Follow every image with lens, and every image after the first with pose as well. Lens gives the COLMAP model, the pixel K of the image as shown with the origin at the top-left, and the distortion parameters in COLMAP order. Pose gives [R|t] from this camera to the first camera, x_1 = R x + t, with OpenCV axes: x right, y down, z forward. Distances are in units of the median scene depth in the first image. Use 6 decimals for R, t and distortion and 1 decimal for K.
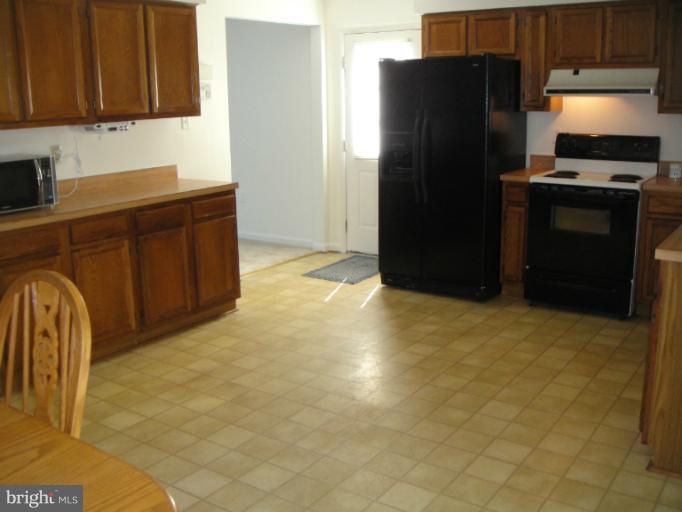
lens RADIAL K [[710.1, 0, 334.9], [0, 710.1, 242.0], [0, 0, 1]] dist [-0.137612, 0.020450]
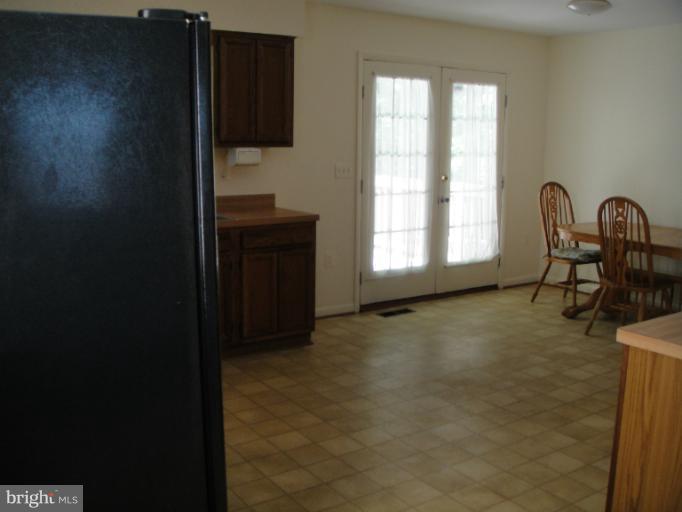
lens RADIAL K [[715.7, 0, 341.0], [0, 715.7, 256.0], [0, 0, 1]] dist [-0.119899, 0.011684]
pose [[-0.938650, -0.059657, 0.339672, -0.136755], [0.069497, 0.931998, 0.355738, -0.334839], [-0.337796, 0.357520, -0.870674, 1.617897]]
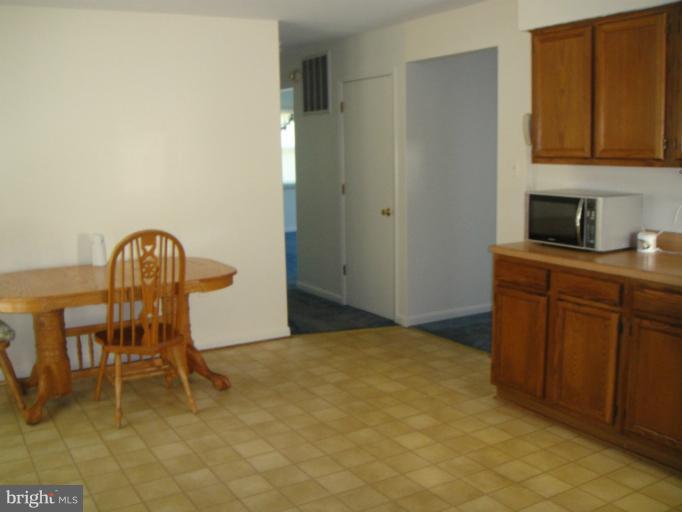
lens RADIAL K [[715.7, 0, 341.0], [0, 715.7, 256.0], [0, 0, 1]] dist [-0.119899, 0.011684]
pose [[-0.403647, 0.165214, -0.899874, 0.522153], [-0.161640, 0.955211, 0.247879, -0.205791], [0.900523, 0.245511, -0.358863, 0.953127]]
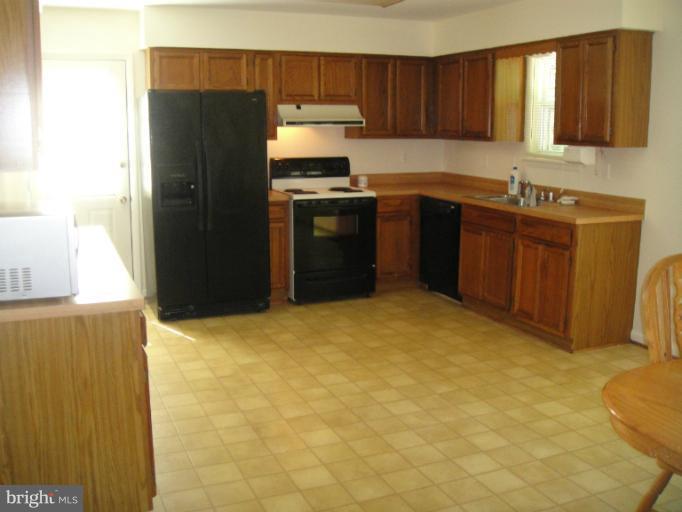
lens RADIAL K [[710.1, 0, 334.9], [0, 710.1, 242.0], [0, 0, 1]] dist [-0.137612, 0.020450]
pose [[0.534294, -0.125093, 0.835991, -0.791251], [0.166571, 0.985178, 0.040959, -0.060979], [-0.828724, 0.117367, 0.547212, 0.345239]]
